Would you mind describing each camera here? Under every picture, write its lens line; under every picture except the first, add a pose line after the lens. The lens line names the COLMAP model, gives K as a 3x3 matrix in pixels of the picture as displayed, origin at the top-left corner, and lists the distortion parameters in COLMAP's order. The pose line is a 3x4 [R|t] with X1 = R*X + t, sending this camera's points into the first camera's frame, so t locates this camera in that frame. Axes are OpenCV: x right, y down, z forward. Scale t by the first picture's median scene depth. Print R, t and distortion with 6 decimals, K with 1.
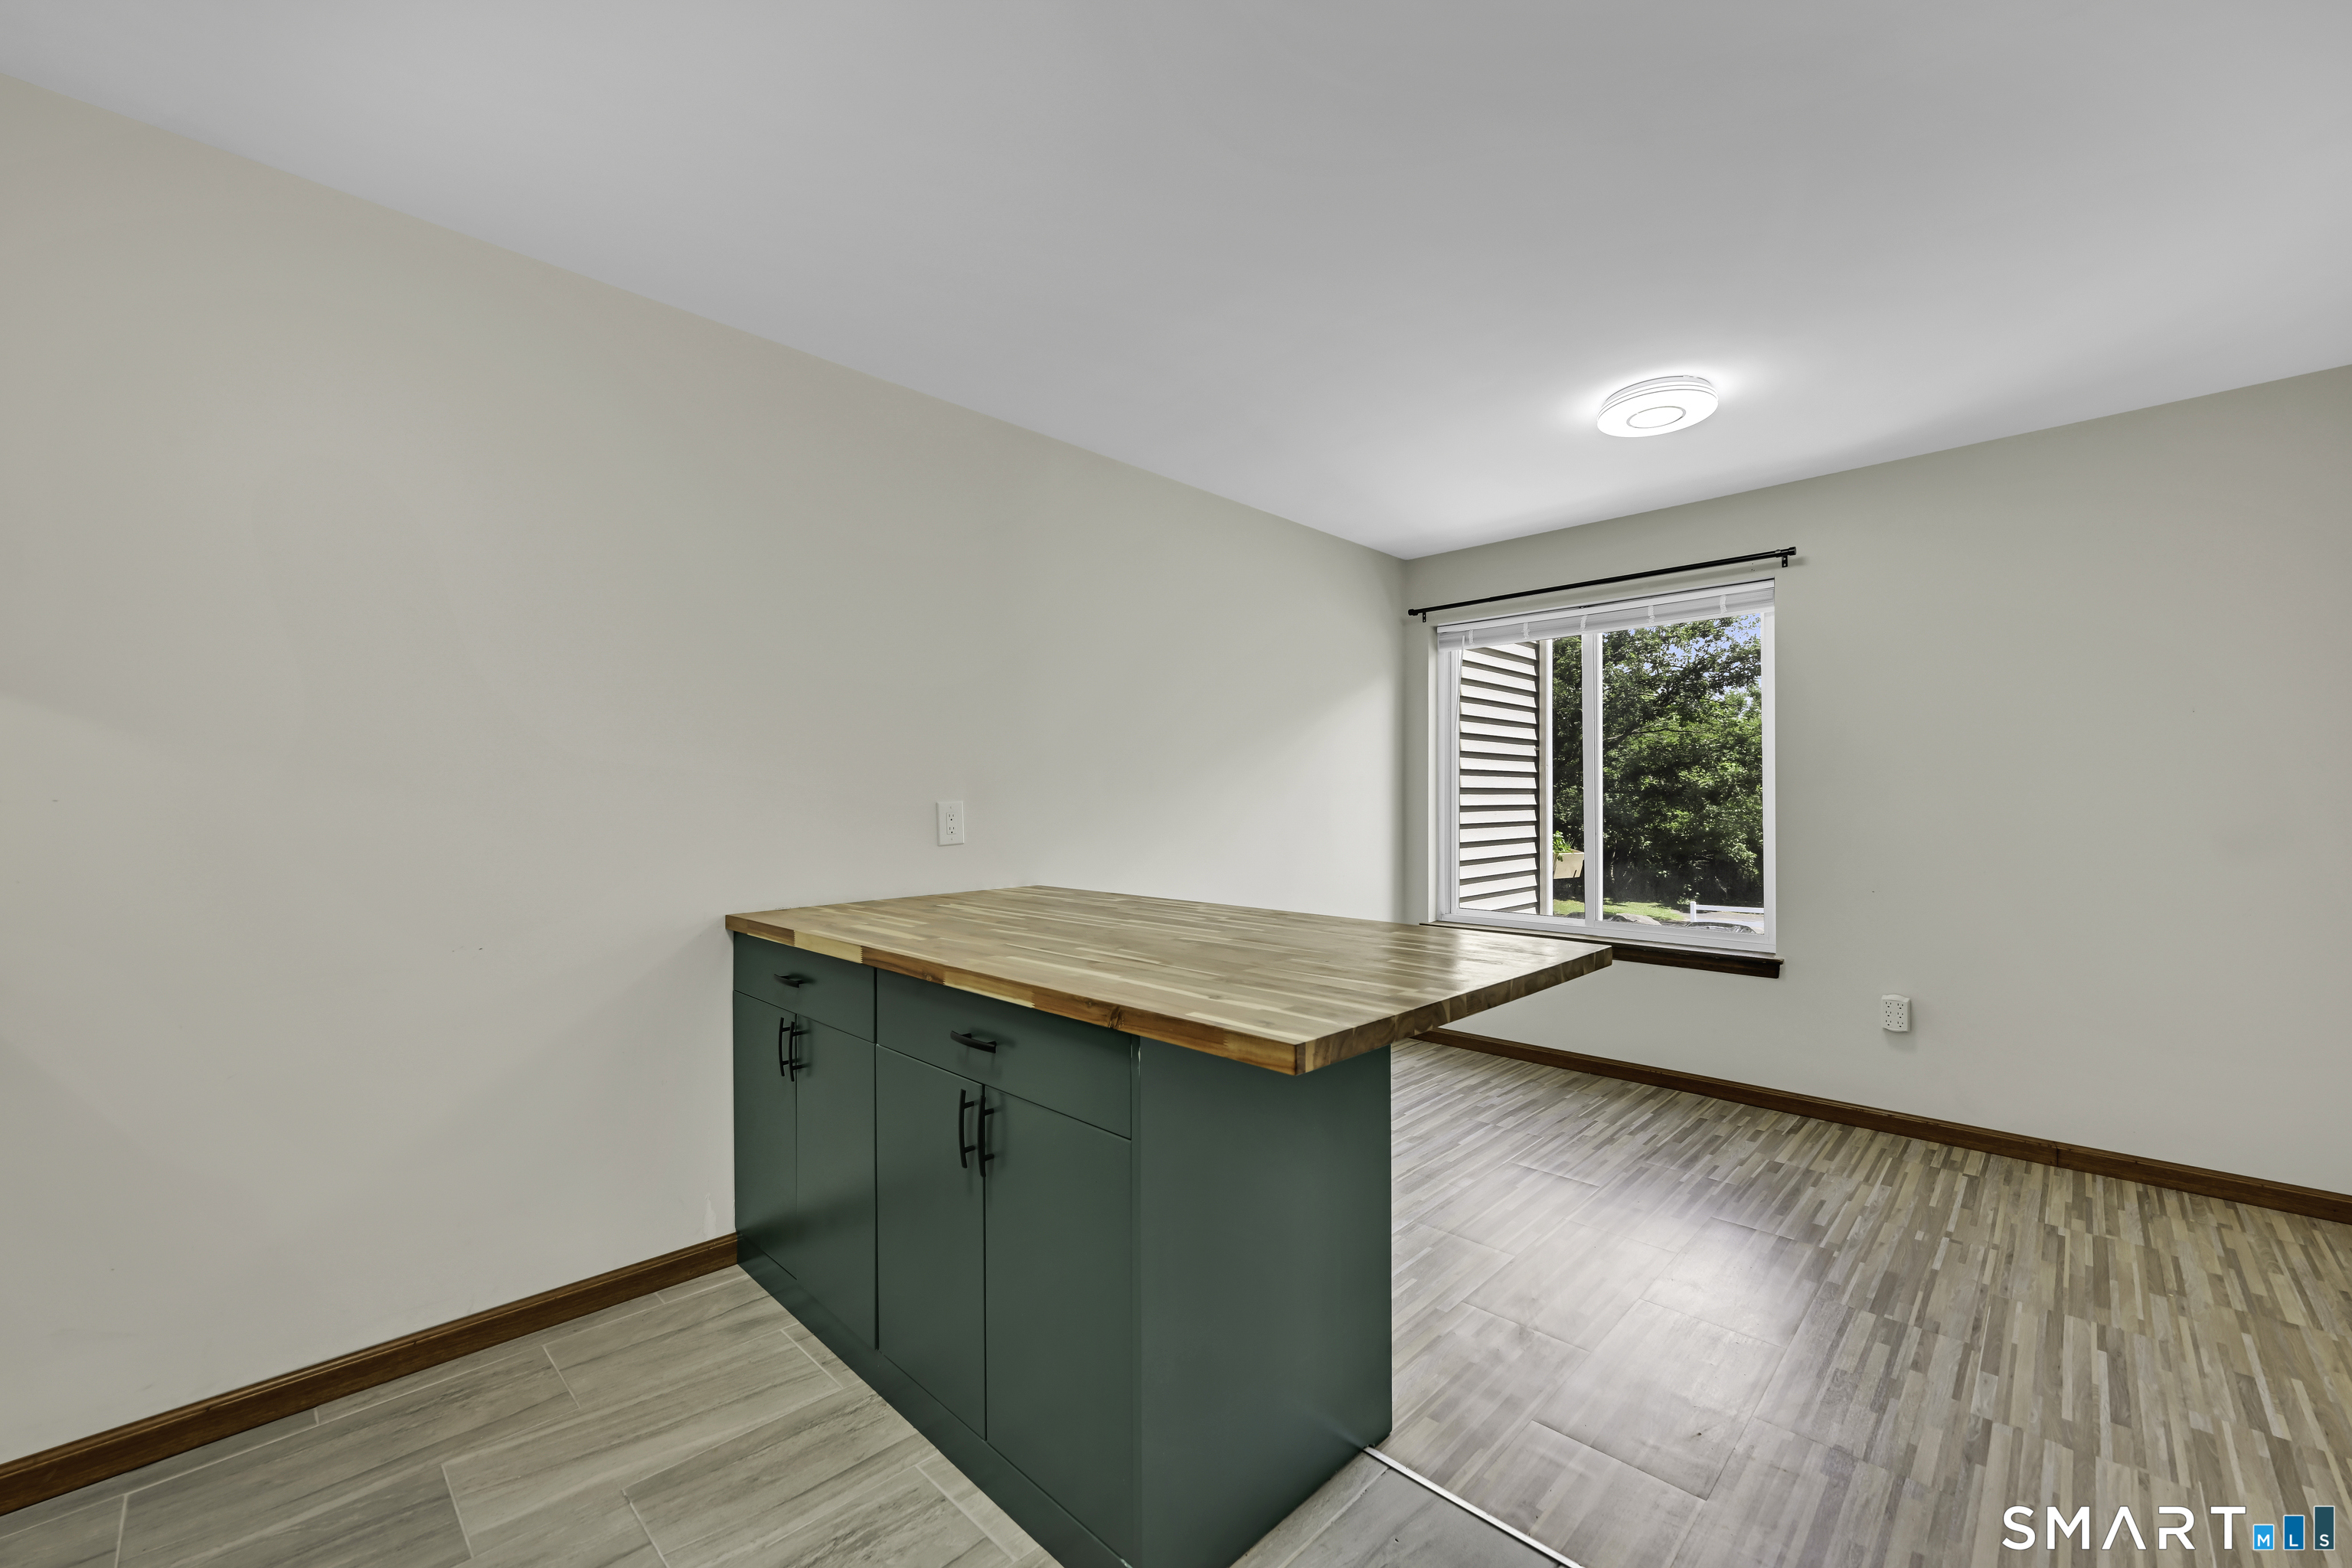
lens RADIAL K [[933.6, 0, 1169.6], [0, 933.6, 796.1], [0, 0, 1]] dist [0.002893, 0.000237]
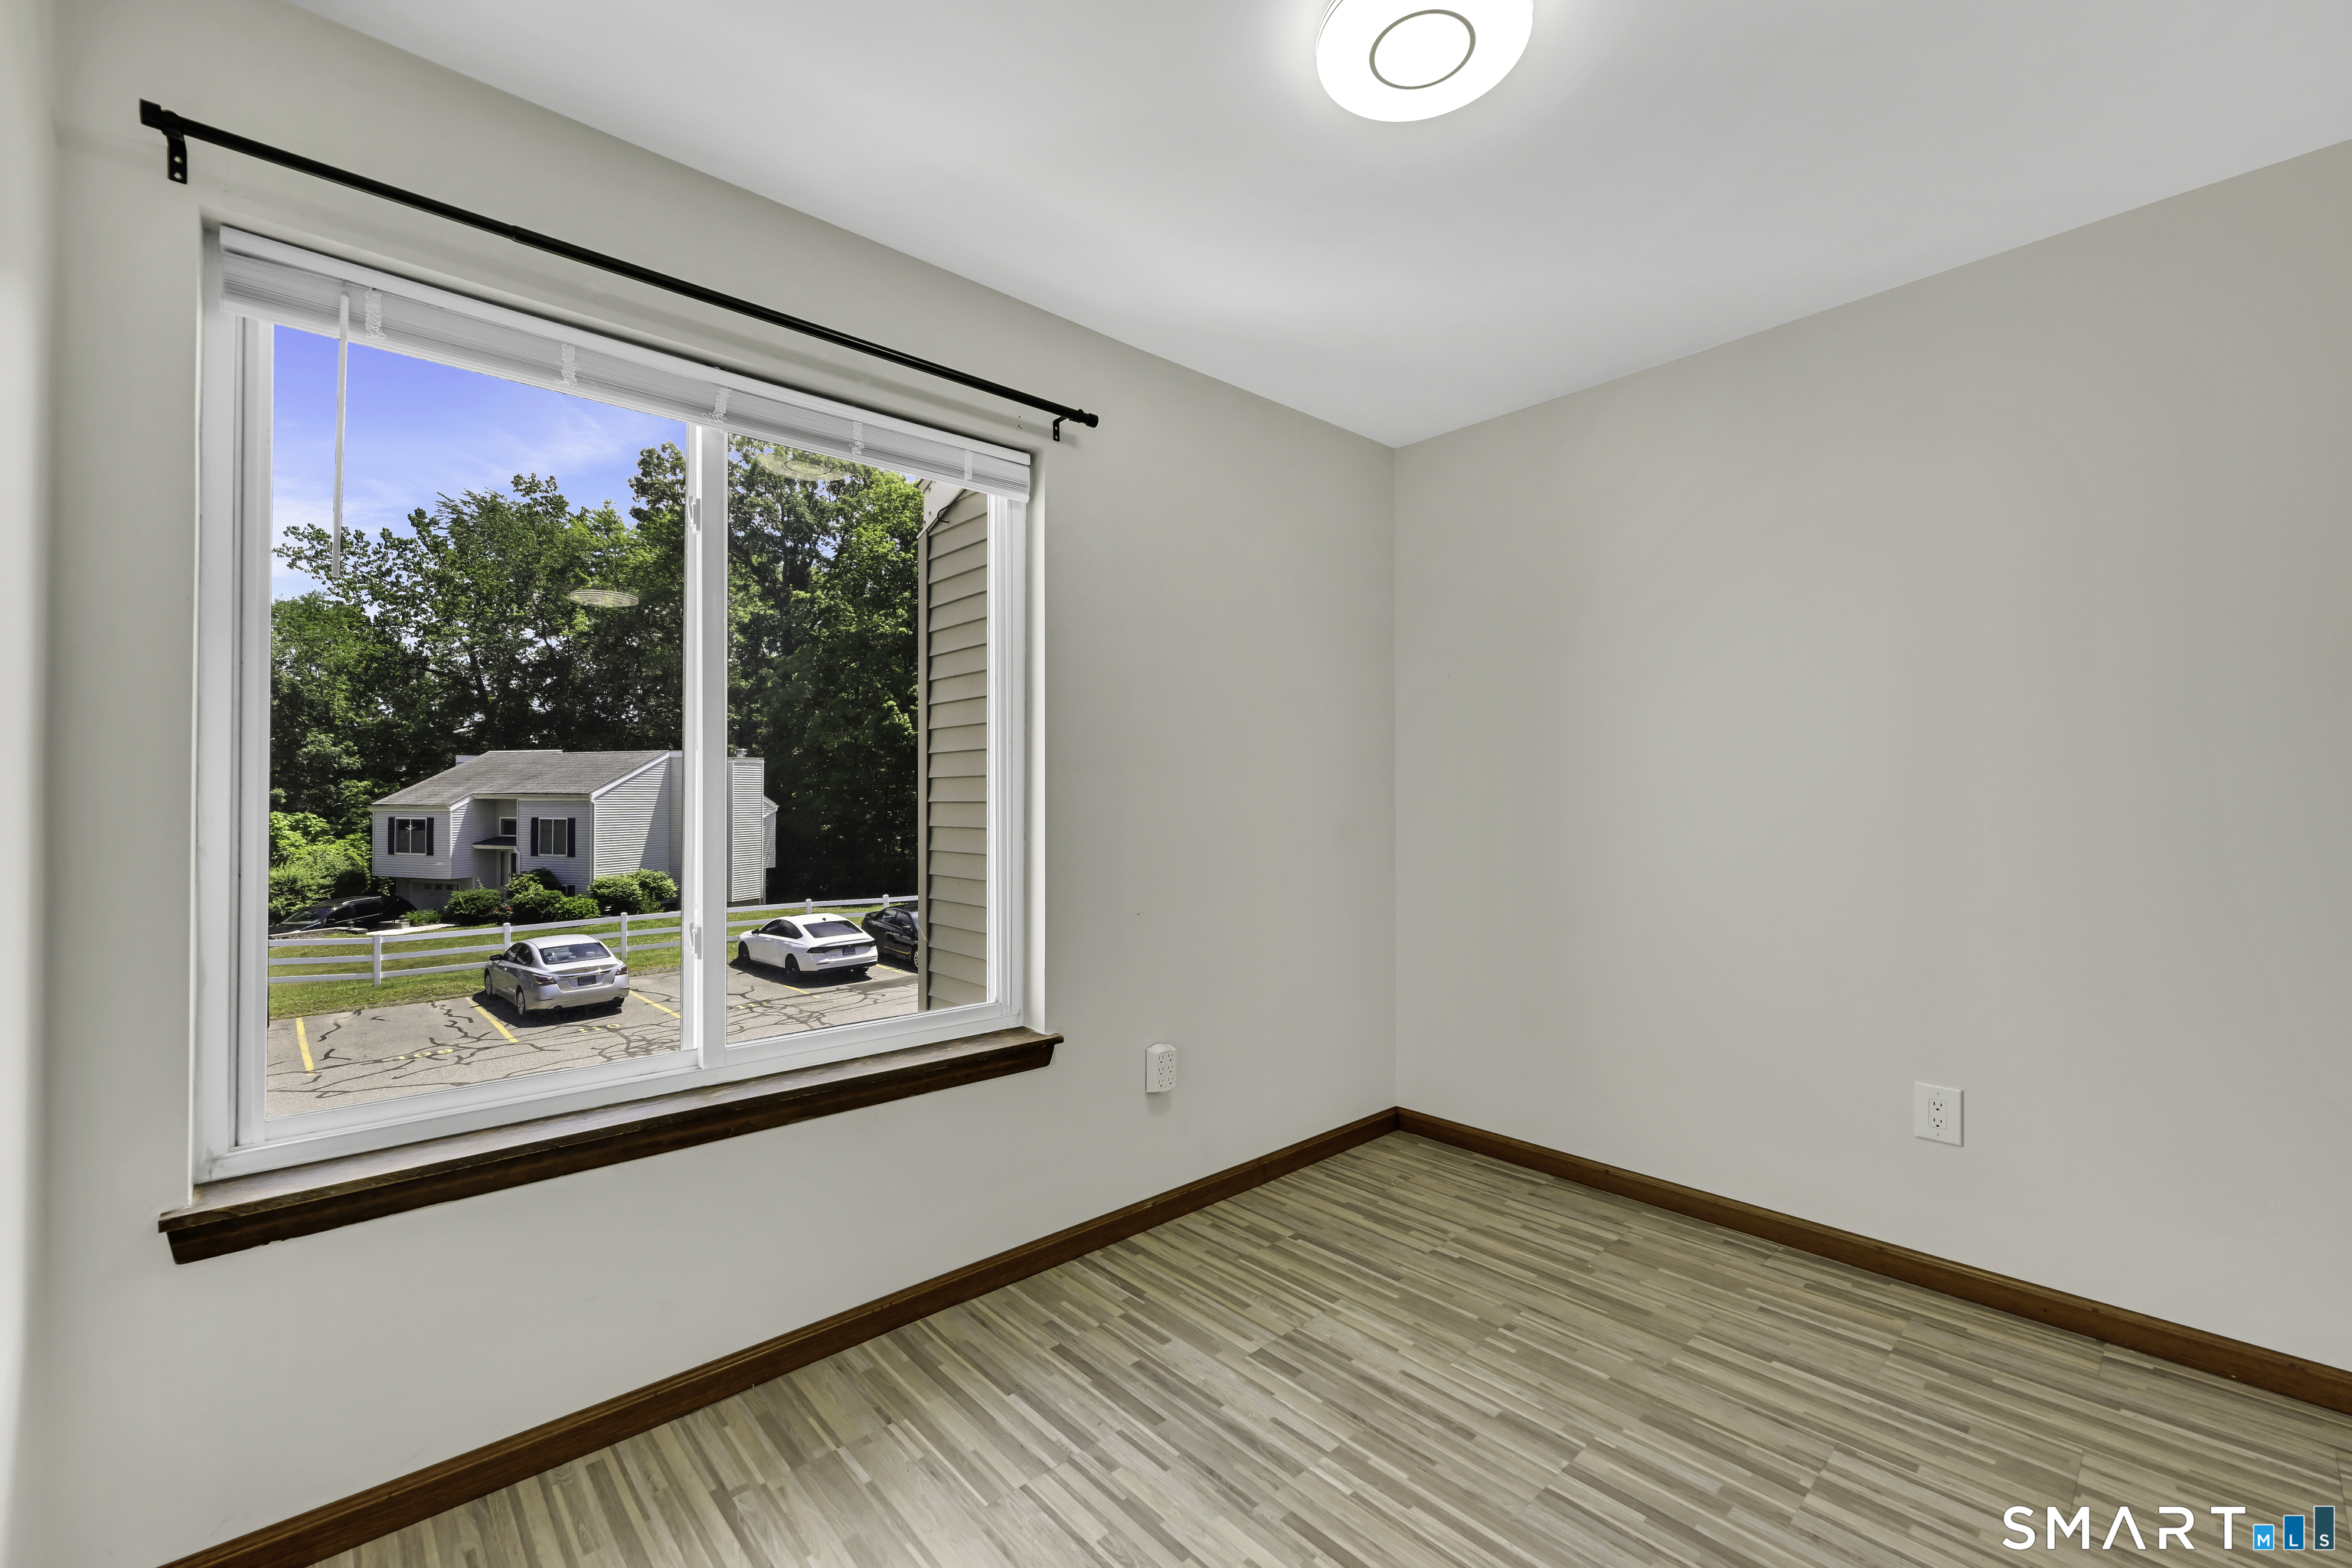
lens RADIAL K [[938.7, 0, 1179.3], [0, 938.7, 784.7], [0, 0, 1]] dist [-0.000881, -0.000188]
pose [[0.044729, 0.015489, 0.998879, -0.009039], [-0.006772, 0.999862, -0.015201, 0.008983], [-0.998976, -0.006084, 0.044828, 1.114873]]
